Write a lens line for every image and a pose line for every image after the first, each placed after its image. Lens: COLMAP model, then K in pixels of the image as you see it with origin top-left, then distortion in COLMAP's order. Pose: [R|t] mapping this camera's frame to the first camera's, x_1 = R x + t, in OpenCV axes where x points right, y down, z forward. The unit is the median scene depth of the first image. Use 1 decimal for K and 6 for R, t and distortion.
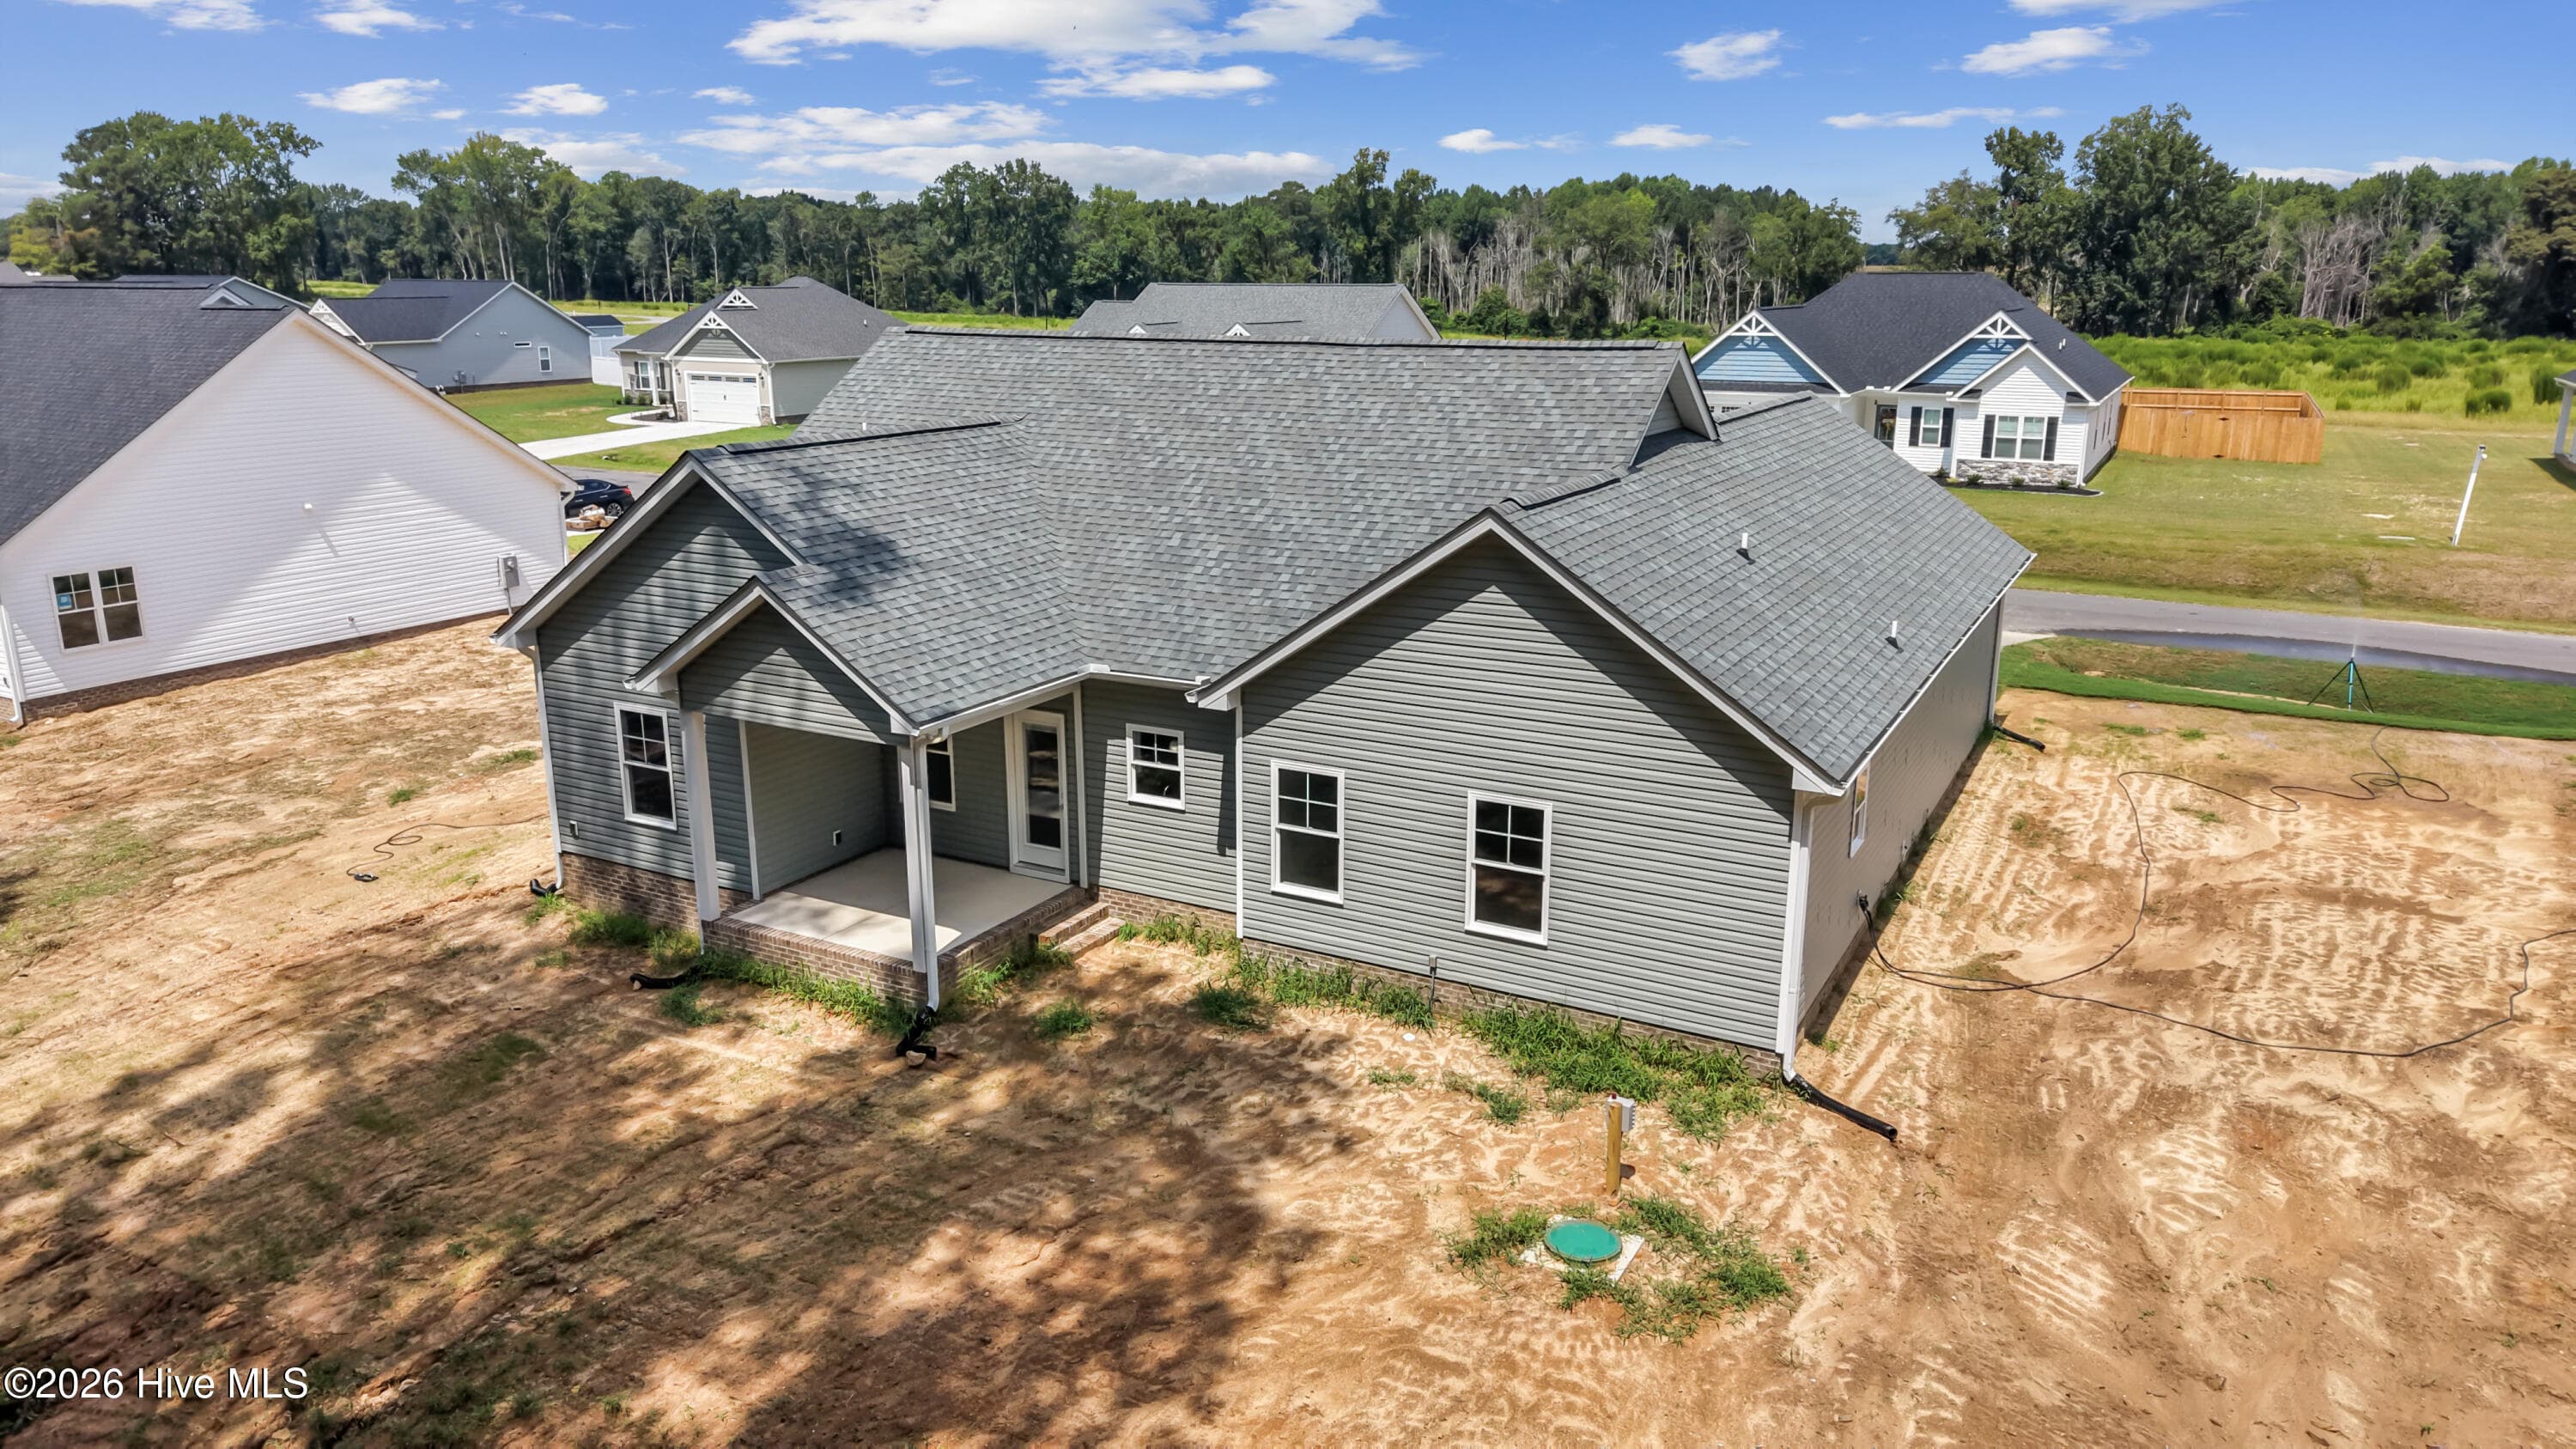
lens RADIAL K [[1716.8, 0, 1290.2], [0, 1716.8, 648.7], [0, 0, 1]] dist [0.062354, -0.070815]
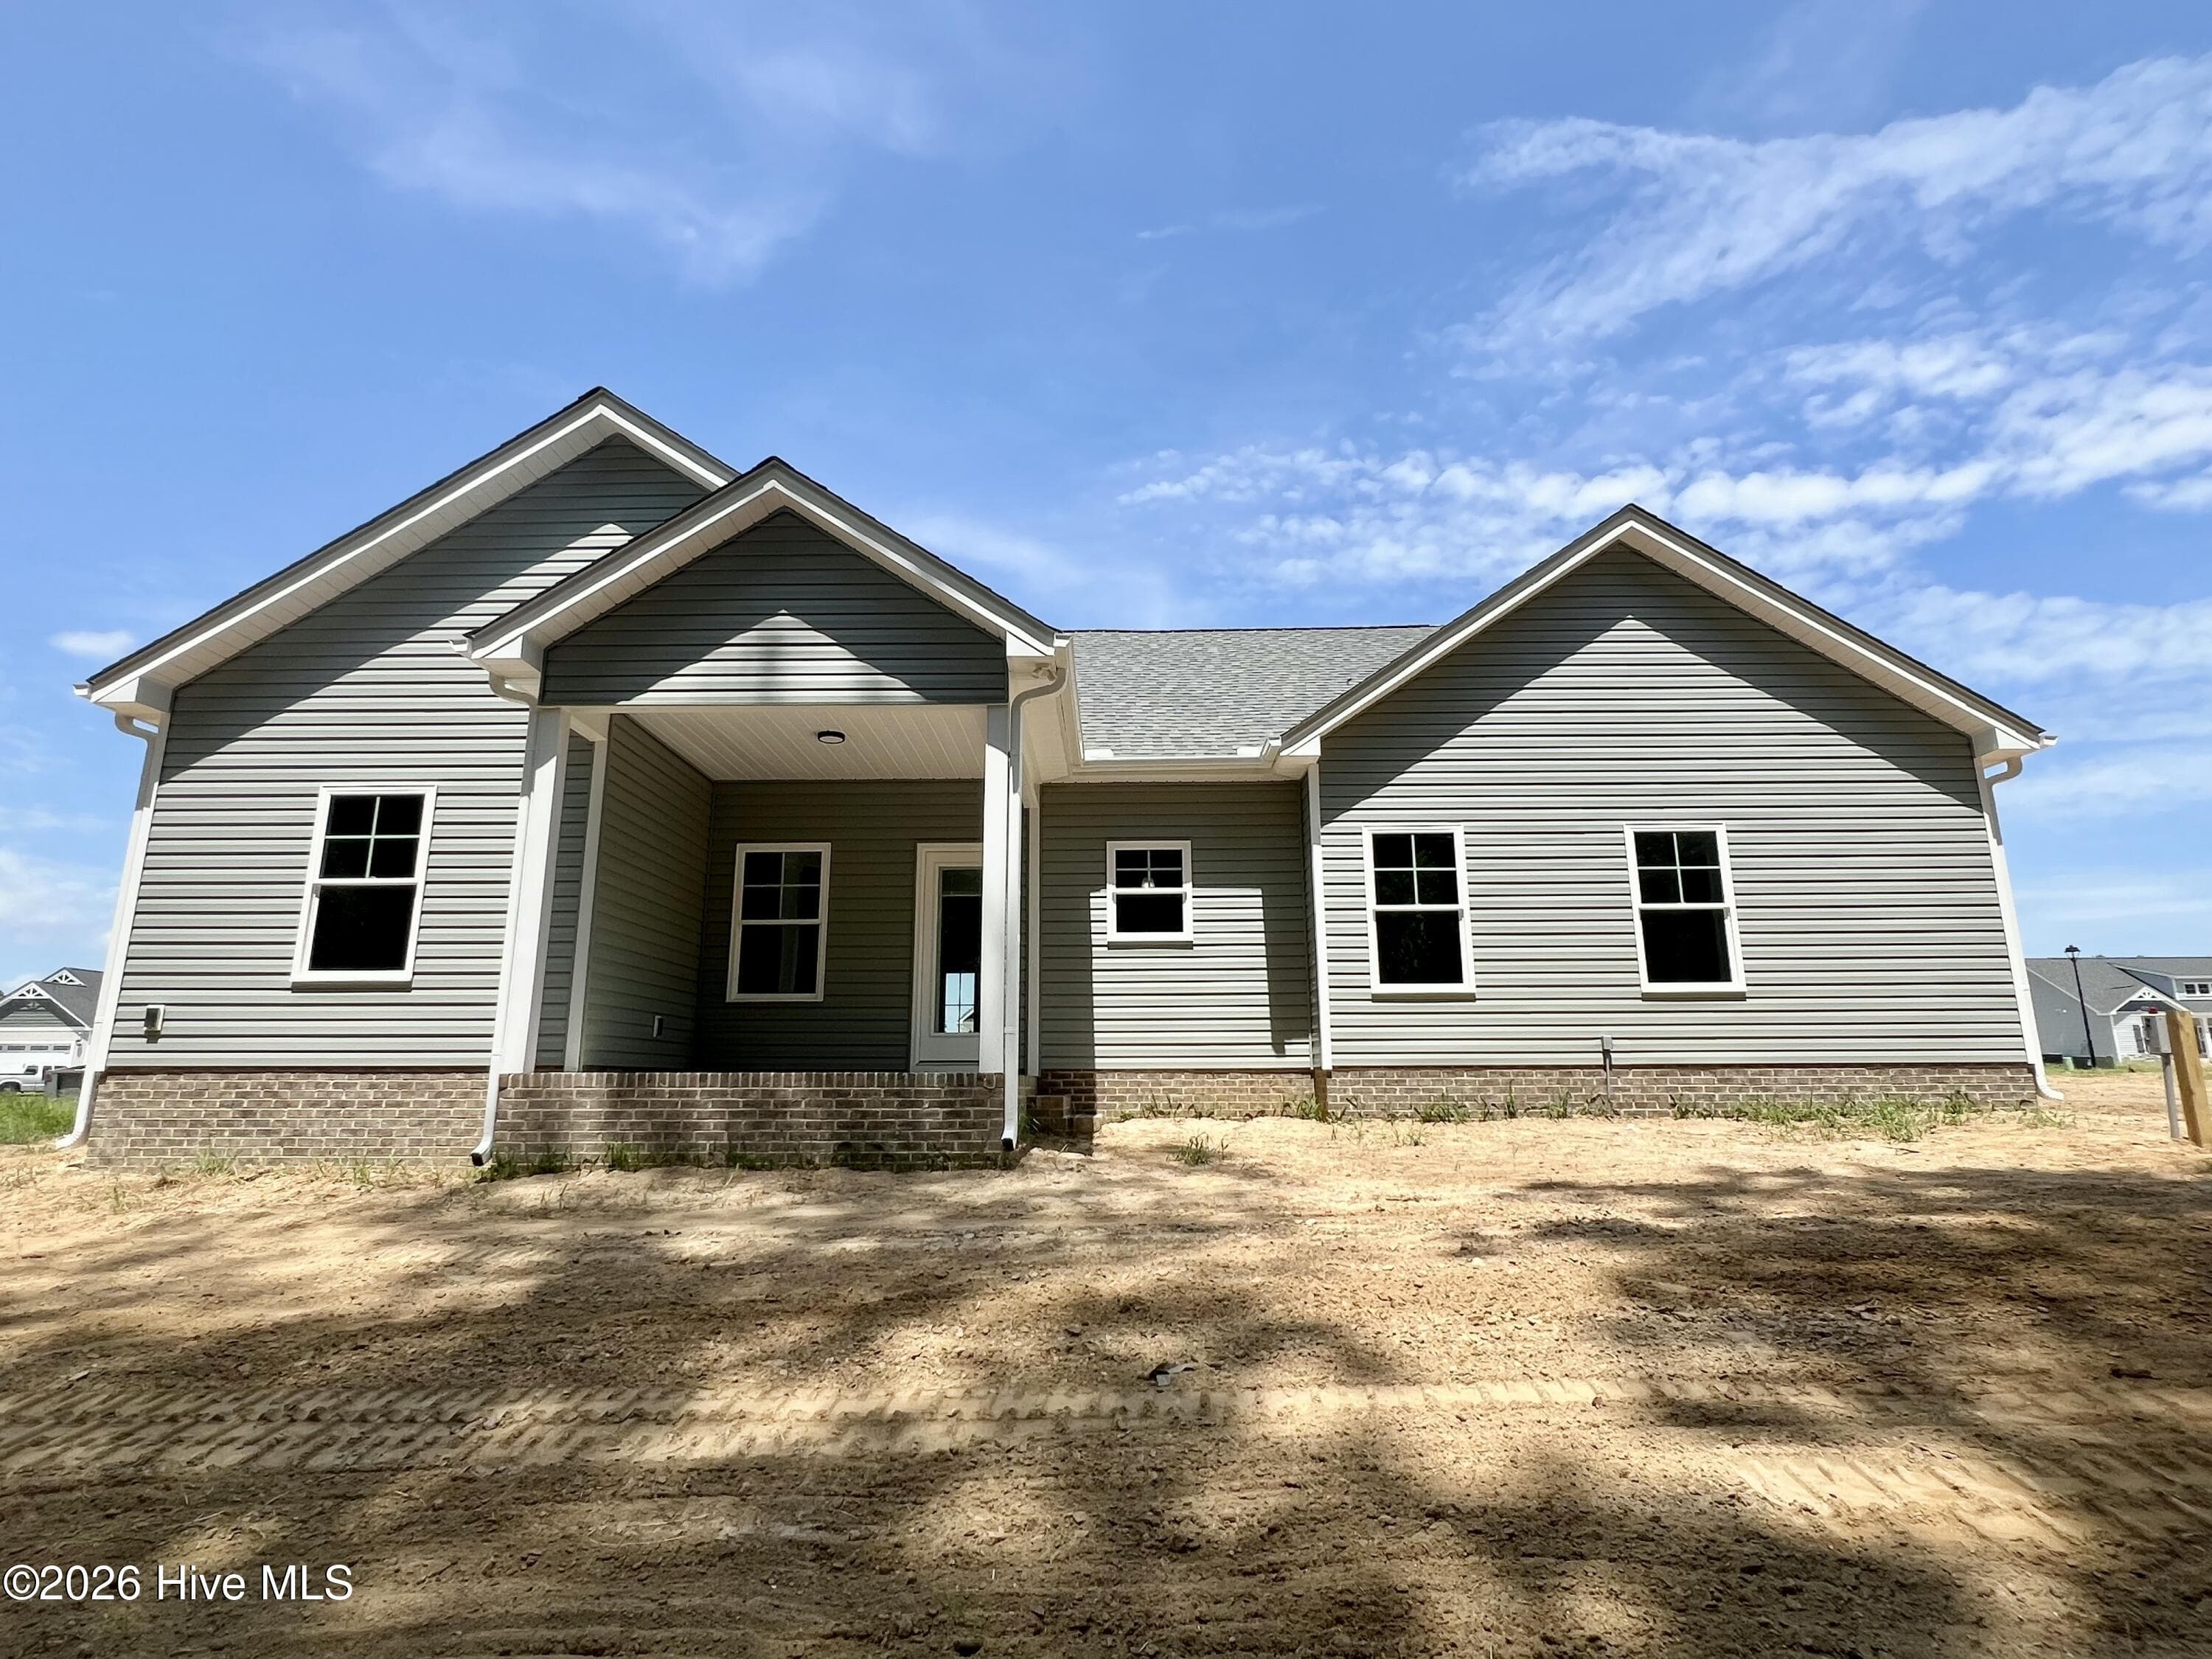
lens RADIAL K [[1121.4, 0, 1106.0], [0, 1121.4, 829.5], [0, 0, 1]] dist [-0.005030, -0.000579]
pose [[0.884681, 0.098288, 0.455718, -0.365558], [0.104537, 0.910807, -0.399378, 0.268751], [-0.454325, 0.400962, 0.795499, 0.629251]]
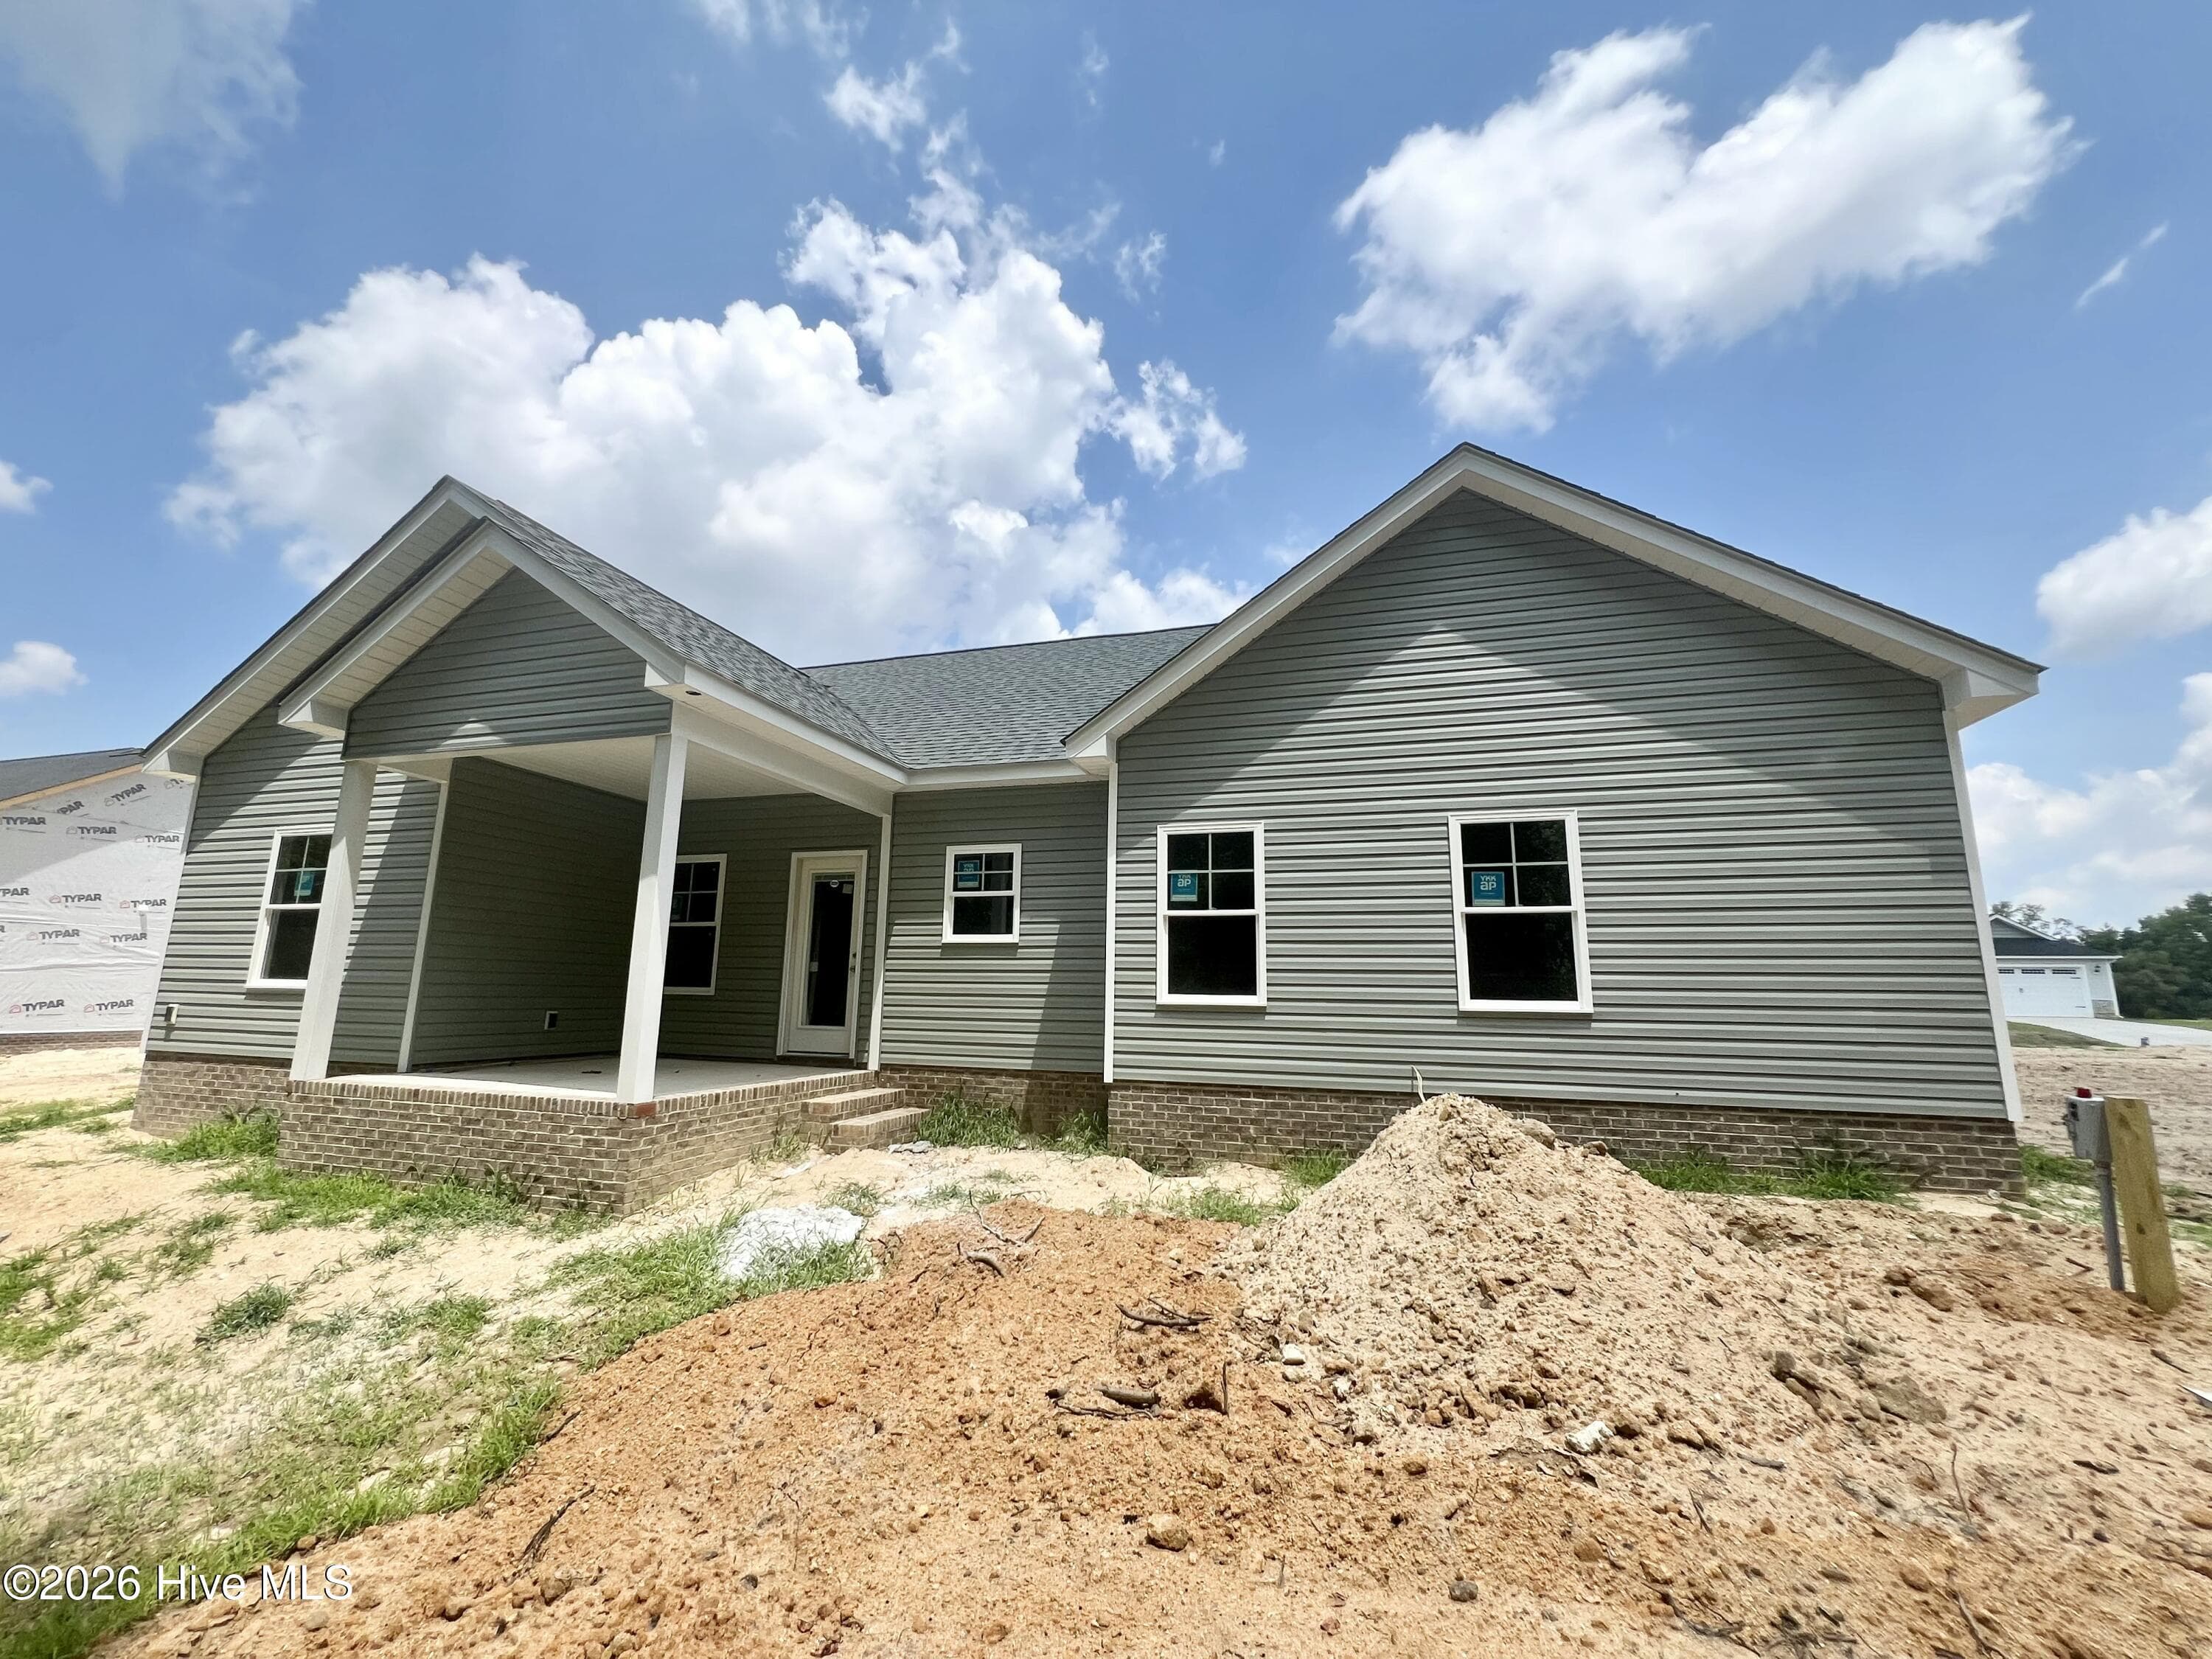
lens RADIAL K [[891.8, 0, 1102.4], [0, 891.8, 825.8], [0, 0, 1]] dist [-0.003820, -0.000088]
pose [[0.979708, 0.051276, 0.193758, -0.115452], [0.028324, 0.921600, -0.387106, 0.222161], [-0.198417, 0.384739, 0.901447, 0.637530]]
